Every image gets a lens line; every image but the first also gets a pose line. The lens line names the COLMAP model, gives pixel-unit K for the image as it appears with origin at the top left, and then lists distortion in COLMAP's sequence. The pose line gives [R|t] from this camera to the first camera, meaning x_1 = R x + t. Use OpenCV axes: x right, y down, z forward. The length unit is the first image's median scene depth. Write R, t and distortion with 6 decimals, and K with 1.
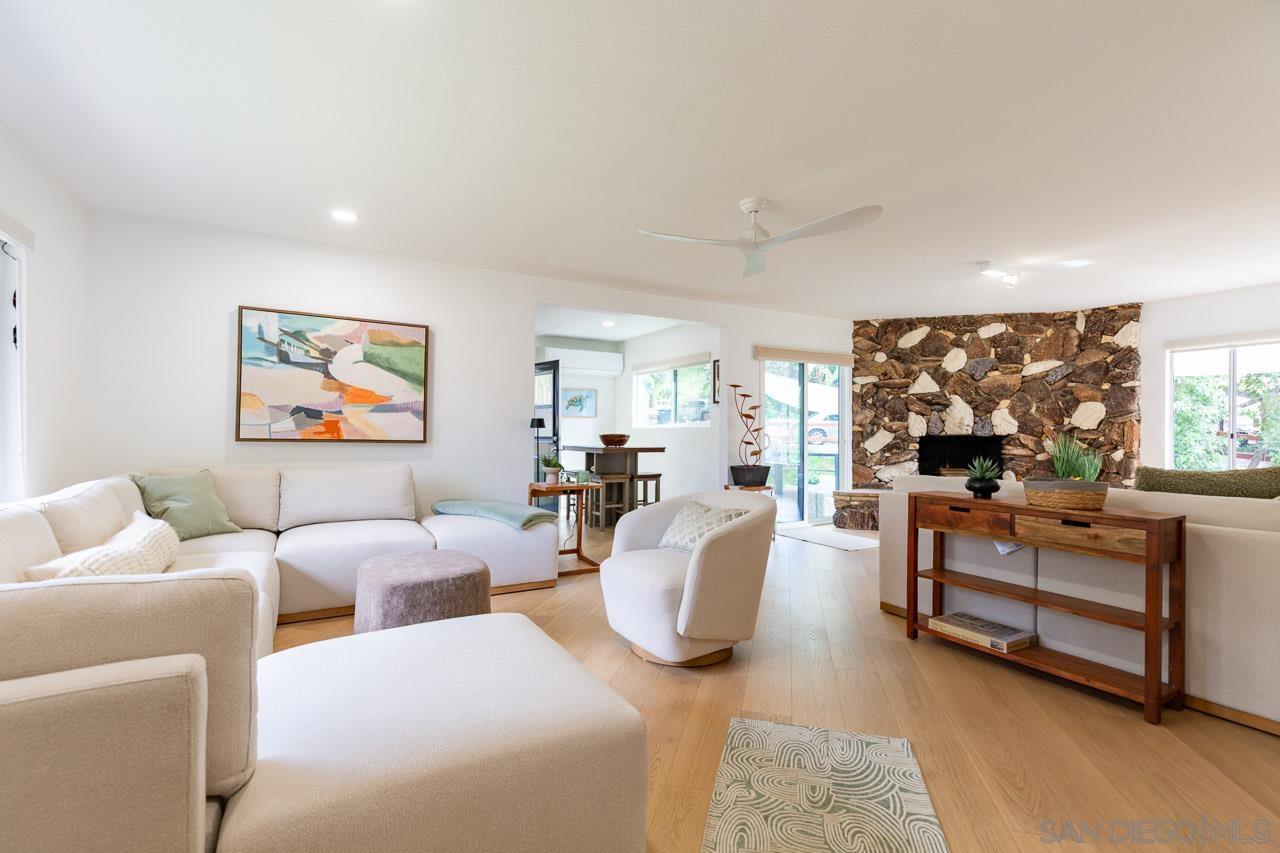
lens RADIAL K [[562.9, 0, 636.6], [0, 562.9, 434.9], [0, 0, 1]] dist [-0.000199, -0.000069]
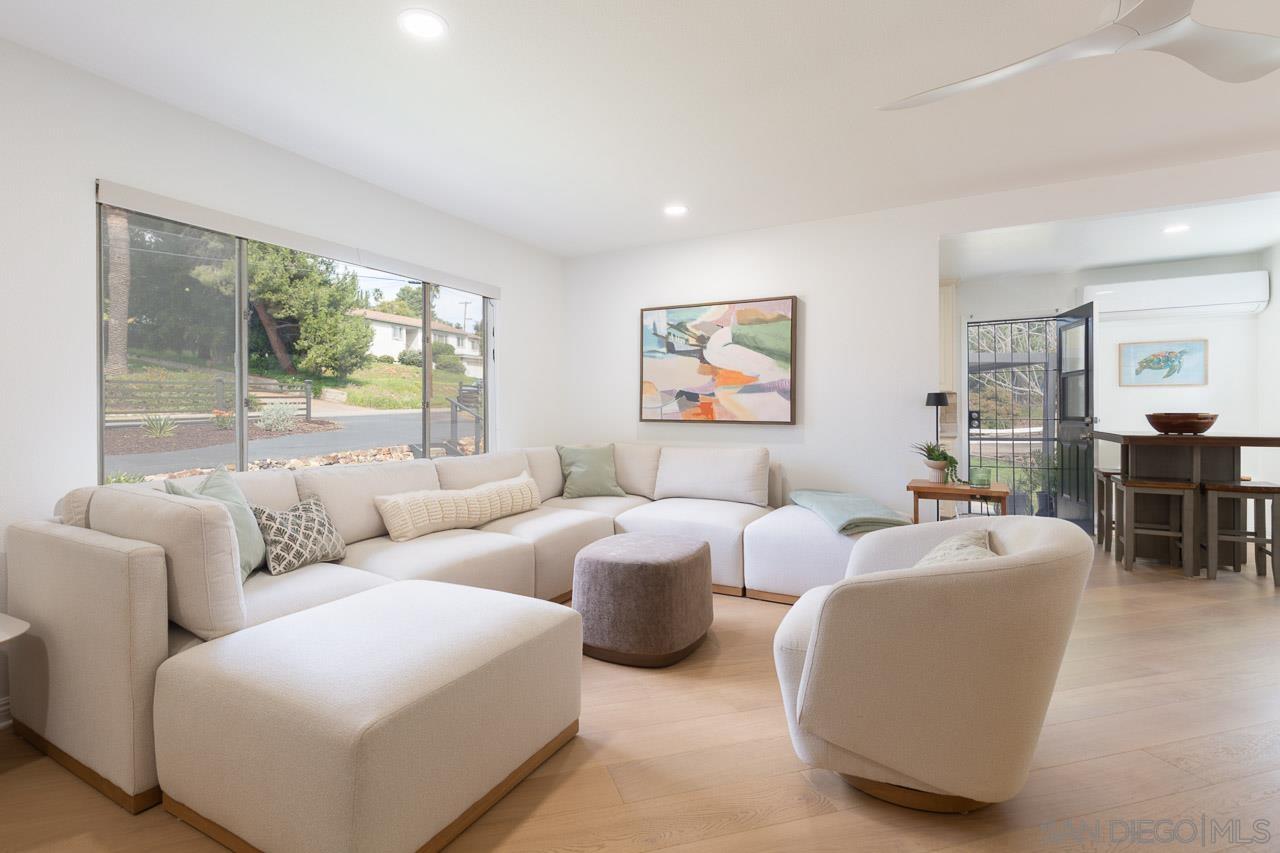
lens RADIAL K [[609.2, 0, 635.1], [0, 609.2, 415.1], [0, 0, 1]] dist [0.001605, 0.000131]
pose [[0.504819, -0.002970, -0.863220, 0.377650], [0.003293, 0.999993, -0.001515, -0.000722], [0.863219, -0.002078, 0.504826, 0.305569]]
